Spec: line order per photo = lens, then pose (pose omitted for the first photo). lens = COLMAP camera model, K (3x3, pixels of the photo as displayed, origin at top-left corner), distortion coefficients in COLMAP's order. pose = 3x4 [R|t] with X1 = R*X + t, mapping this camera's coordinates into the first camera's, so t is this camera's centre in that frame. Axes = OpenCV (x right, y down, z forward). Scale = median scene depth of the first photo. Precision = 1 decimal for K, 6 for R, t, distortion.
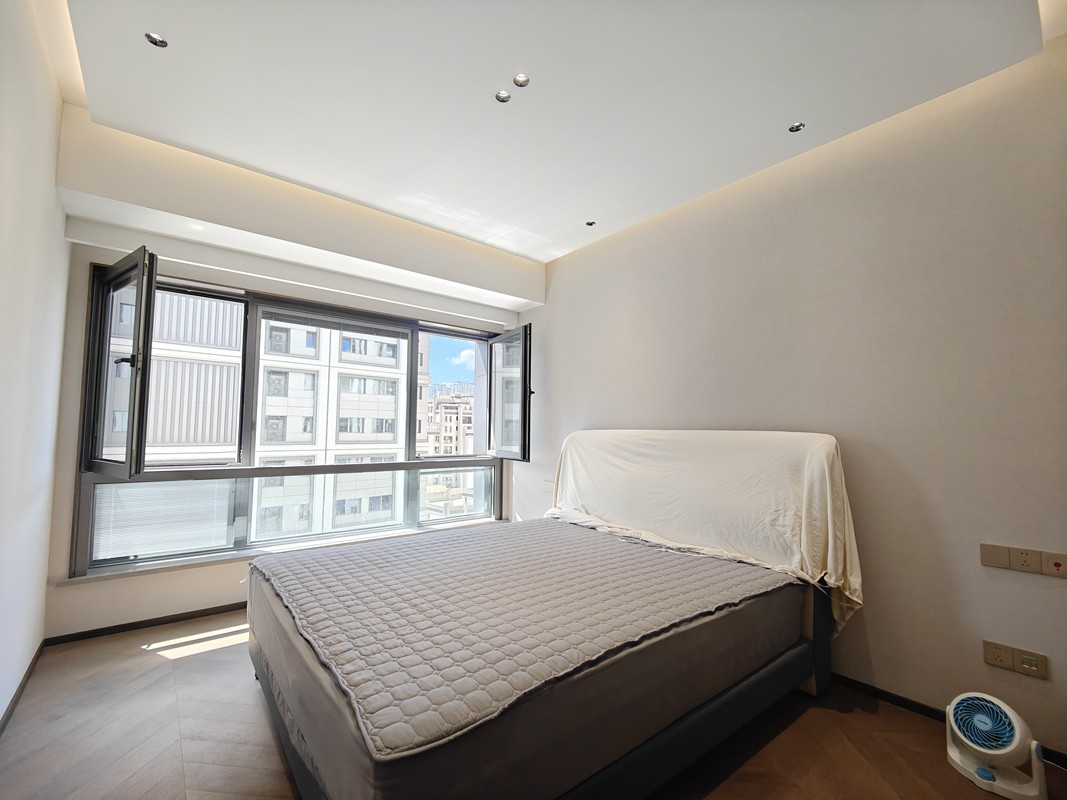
lens RADIAL K [[461.7, 0, 533.5], [0, 461.7, 400.0], [0, 0, 1]] dist [0.010512, -0.000225]
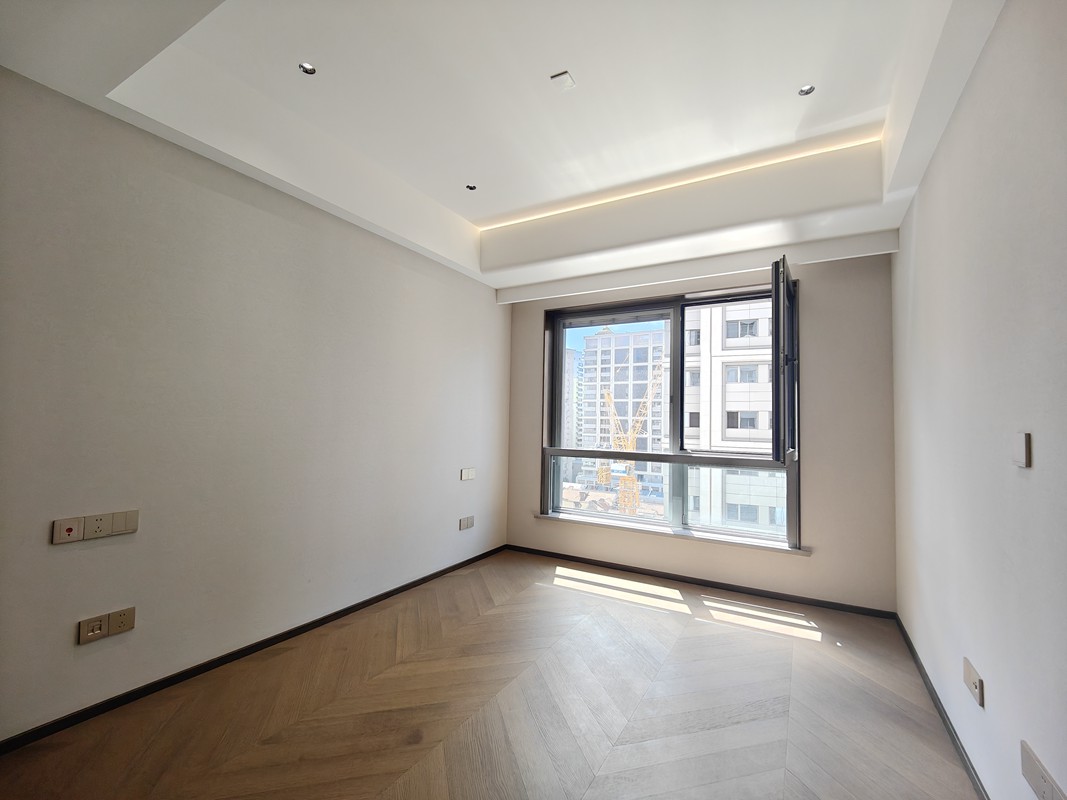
lens RADIAL K [[463.3, 0, 537.0], [0, 463.3, 388.3], [0, 0, 1]] dist [0.013272, -0.000383]
pose [[0.345484, -0.072639, -0.935609, 0.476902], [0.052968, 0.996920, -0.057840, 0.042697], [0.936929, -0.029575, 0.348267, 0.425359]]
